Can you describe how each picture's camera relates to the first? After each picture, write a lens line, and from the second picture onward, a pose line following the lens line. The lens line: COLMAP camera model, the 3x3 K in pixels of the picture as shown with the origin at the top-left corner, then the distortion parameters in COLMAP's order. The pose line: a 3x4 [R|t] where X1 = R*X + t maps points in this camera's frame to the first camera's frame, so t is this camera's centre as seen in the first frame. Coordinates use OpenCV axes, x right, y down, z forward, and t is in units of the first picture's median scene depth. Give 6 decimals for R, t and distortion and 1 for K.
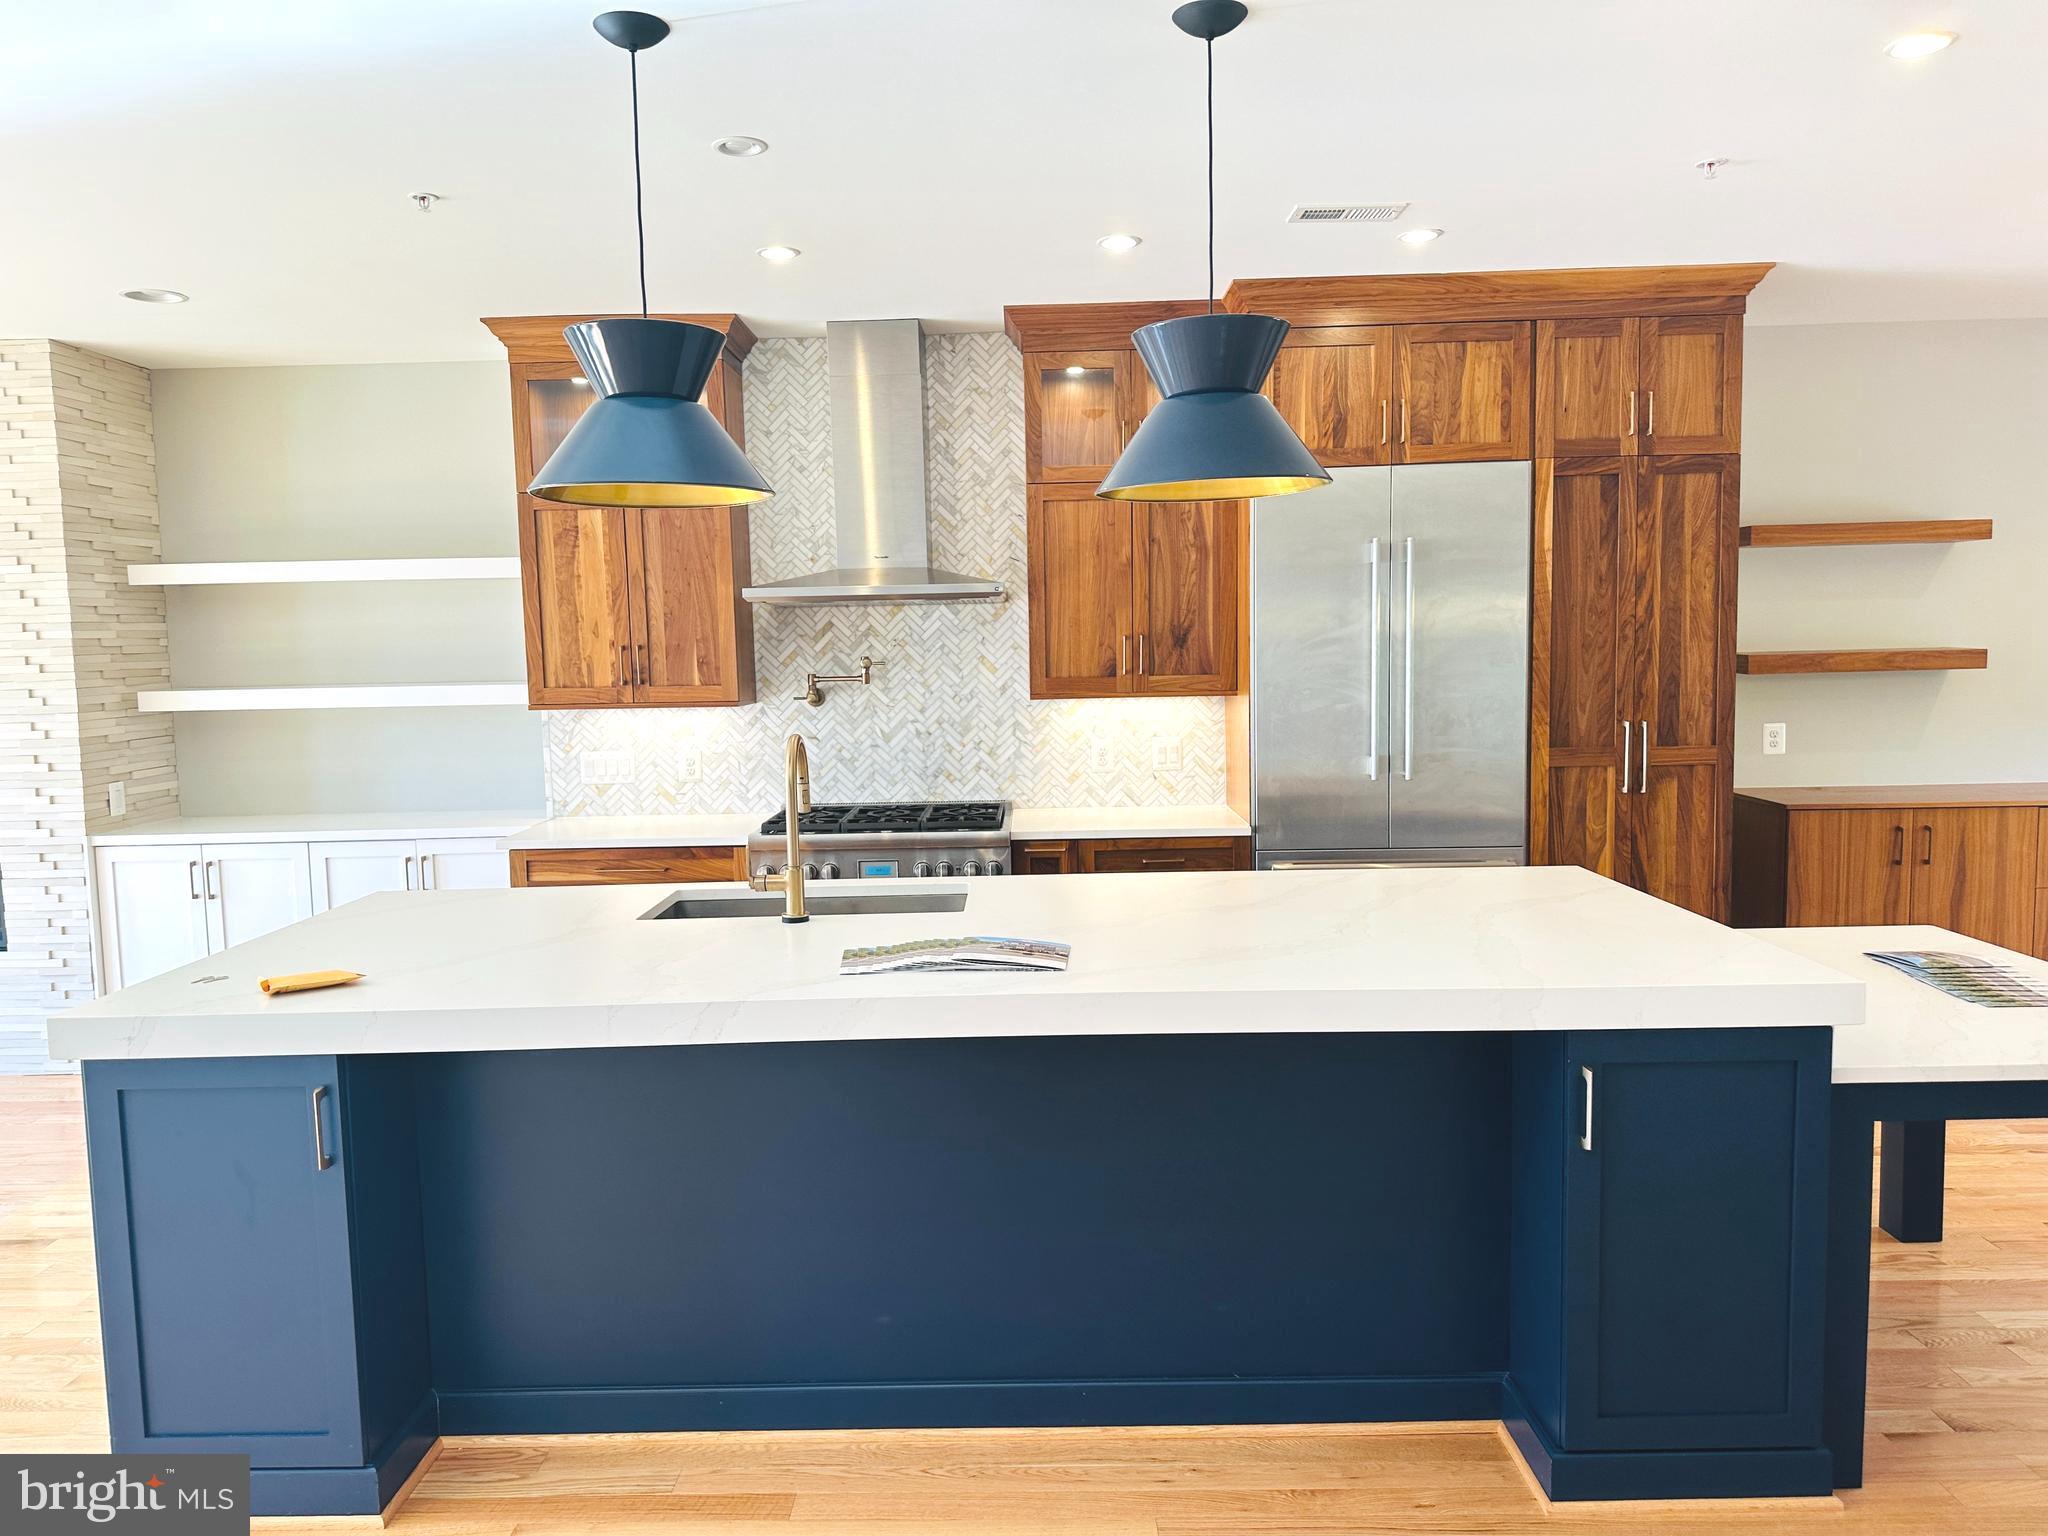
lens RADIAL K [[1443.6, 0, 1009.2], [0, 1443.6, 765.6], [0, 0, 1]] dist [0.043836, -0.054357]
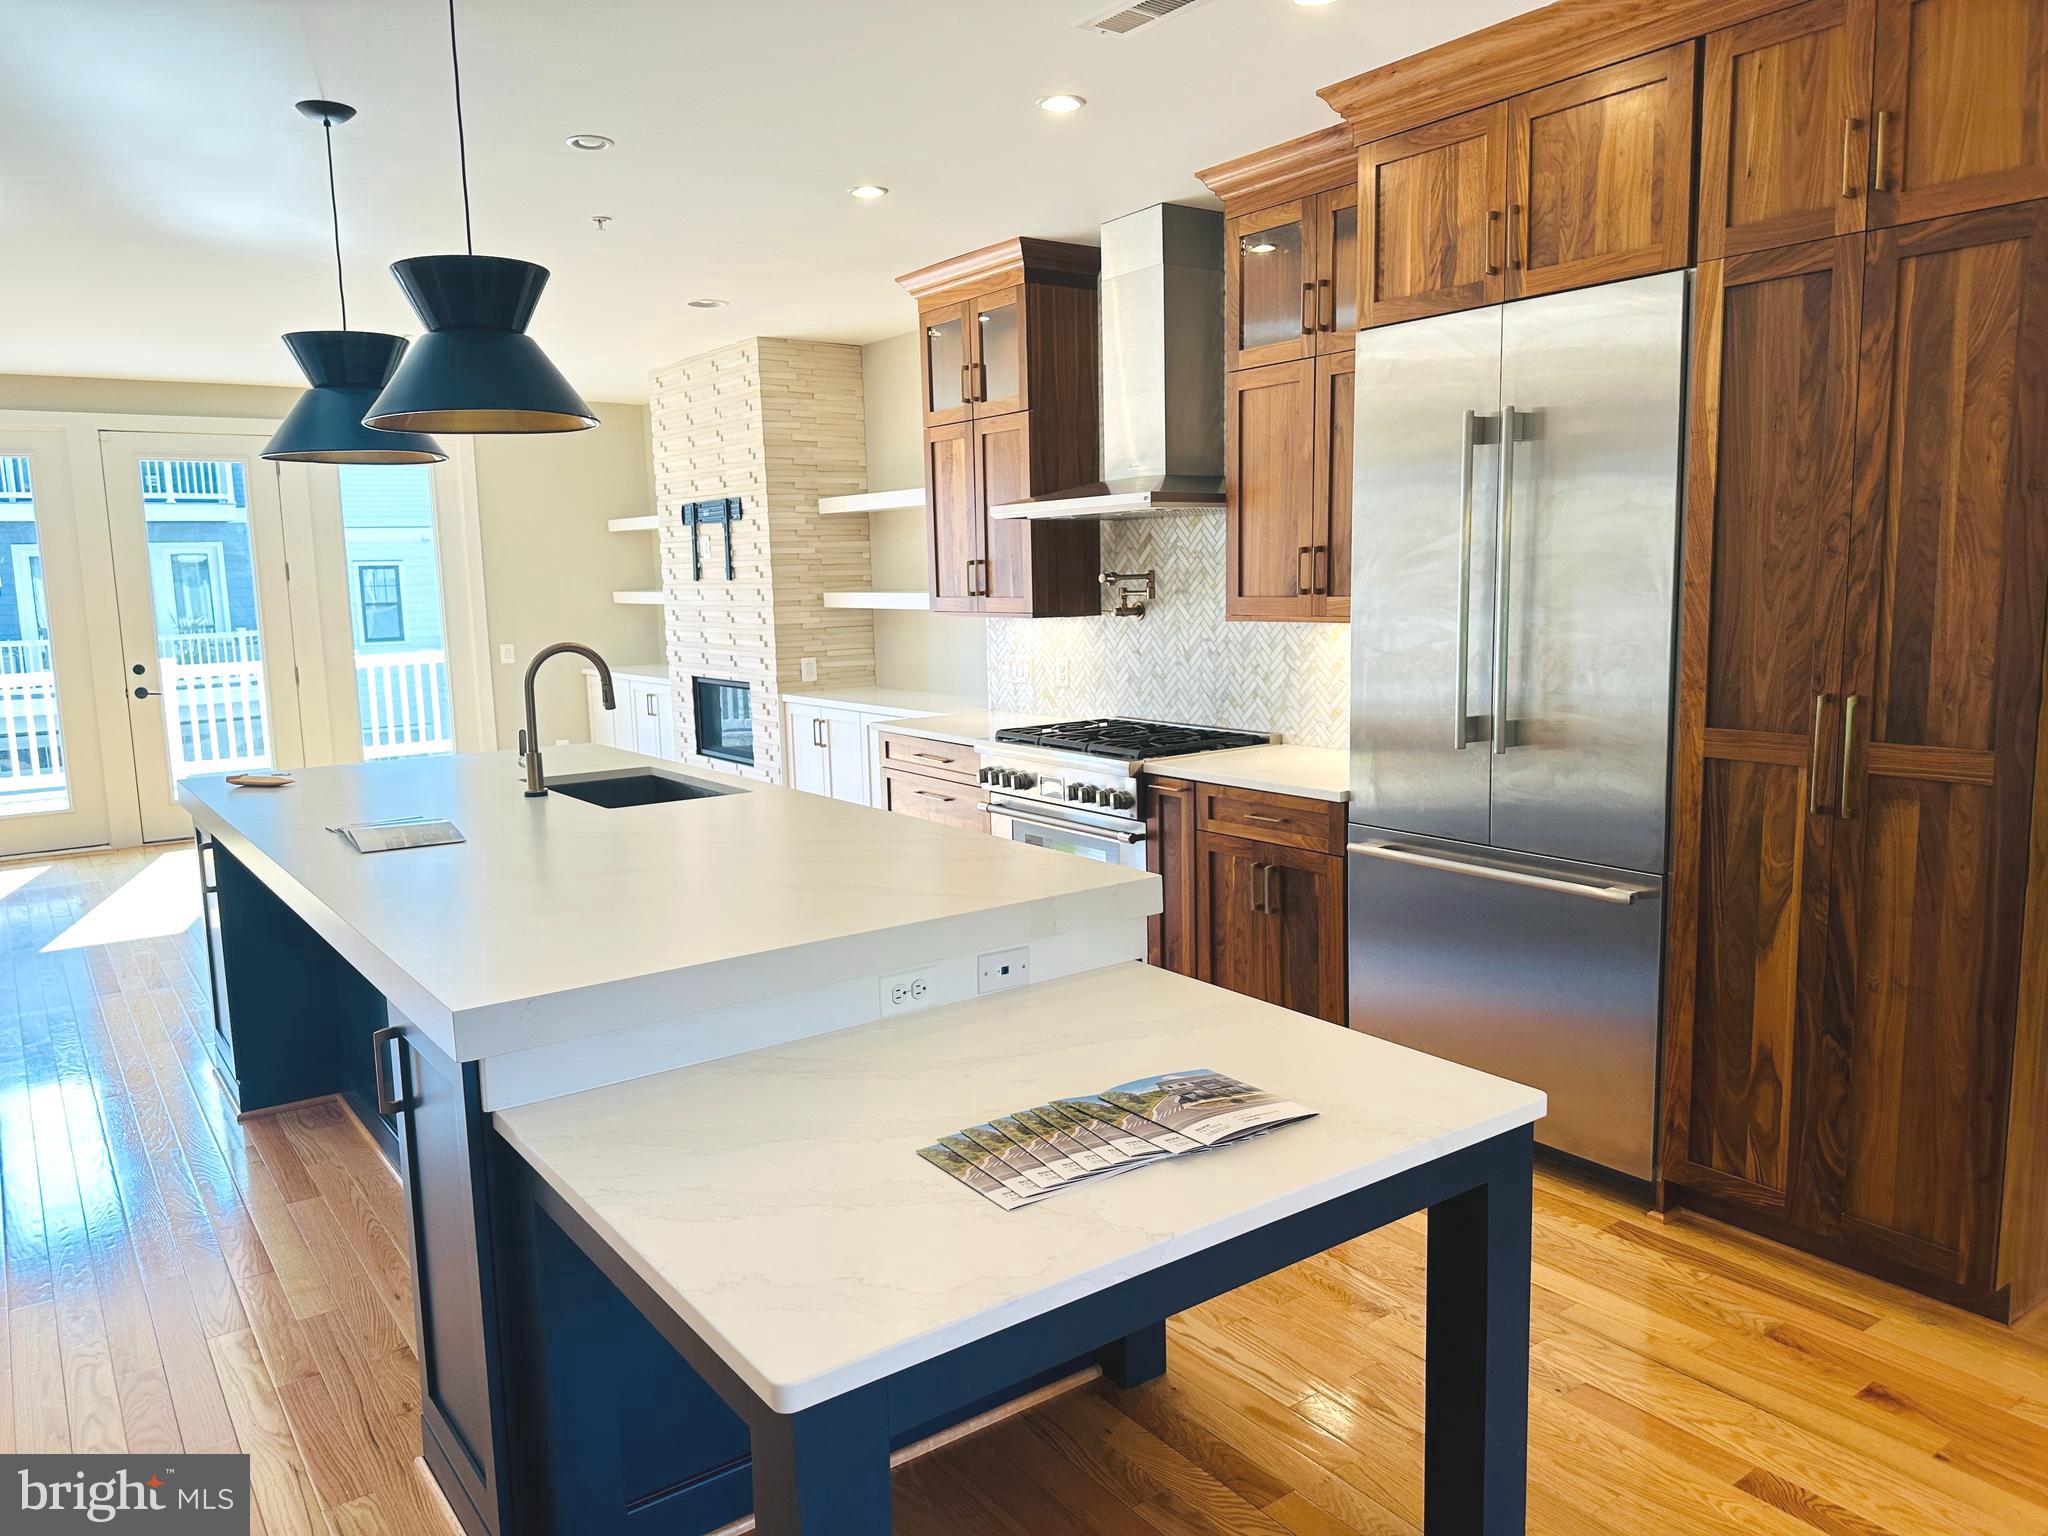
lens RADIAL K [[1443.6, 0, 1029.0], [0, 1443.6, 763.6], [0, 0, 1]] dist [0.043836, -0.054357]
pose [[0.594533, 0.115098, -0.795791, 0.642287], [-0.060175, 0.993295, 0.098707, -0.037623], [0.801817, -0.010797, 0.597473, 0.352177]]
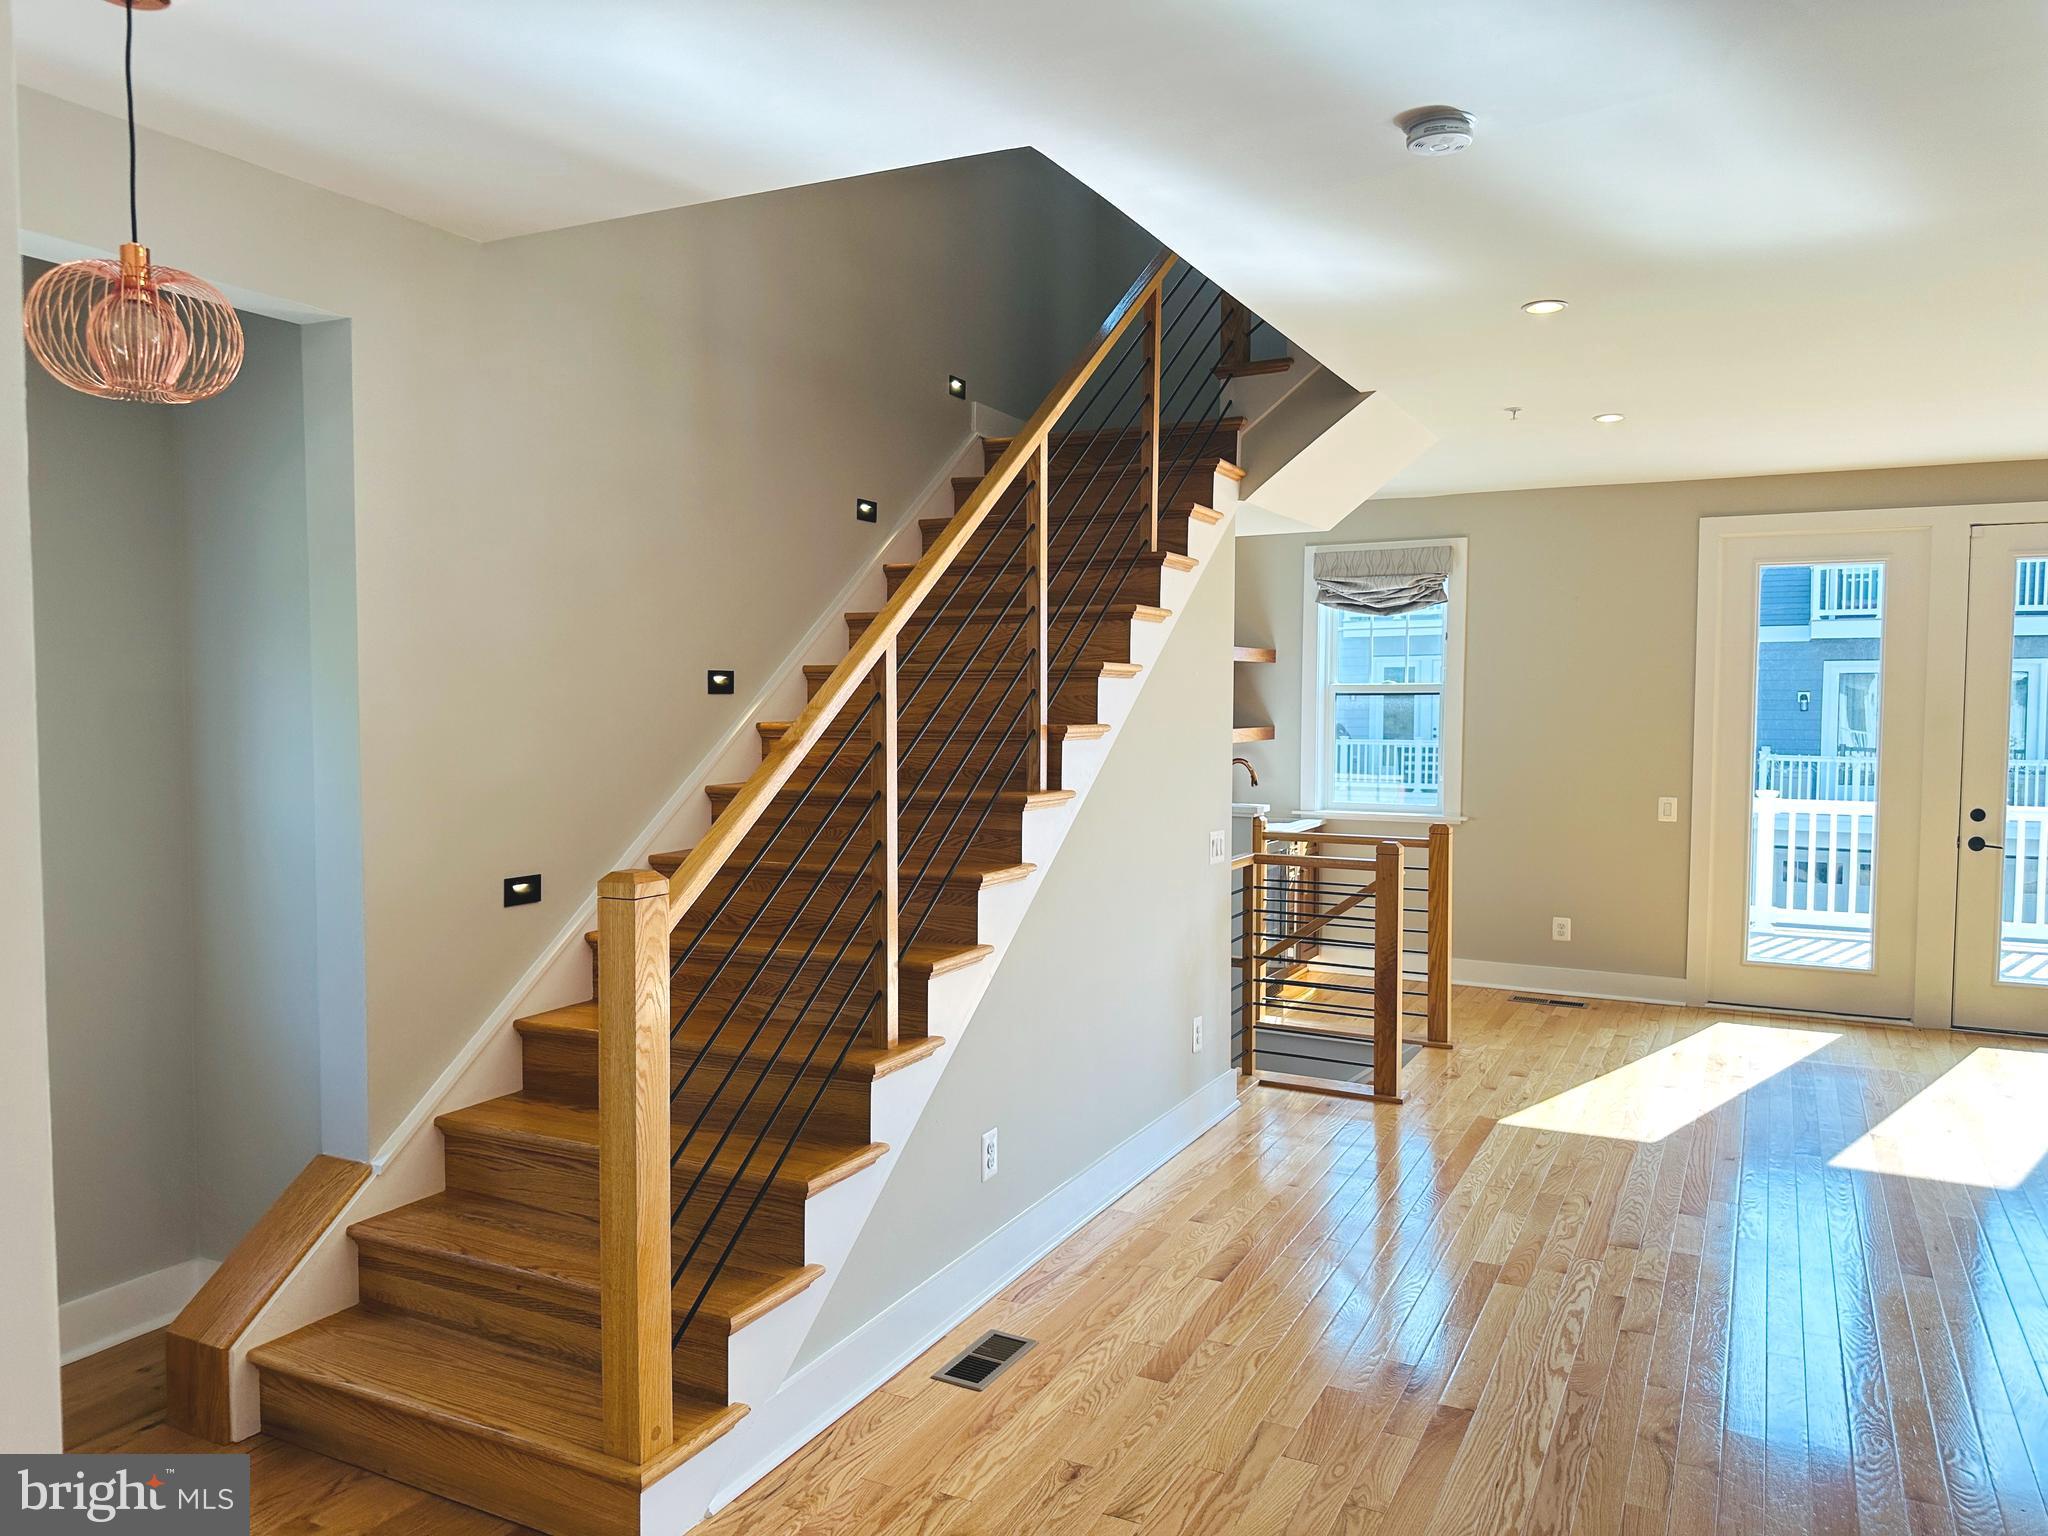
lens RADIAL K [[1443.6, 0, 1021.2], [0, 1443.6, 790.8], [0, 0, 1]] dist [0.043836, -0.054357]
pose [[-0.449269, 0.074164, -0.890313, 0.323749], [-0.067276, 0.990910, 0.116493, -0.040504], [0.890860, 0.112233, -0.440196, 0.333326]]
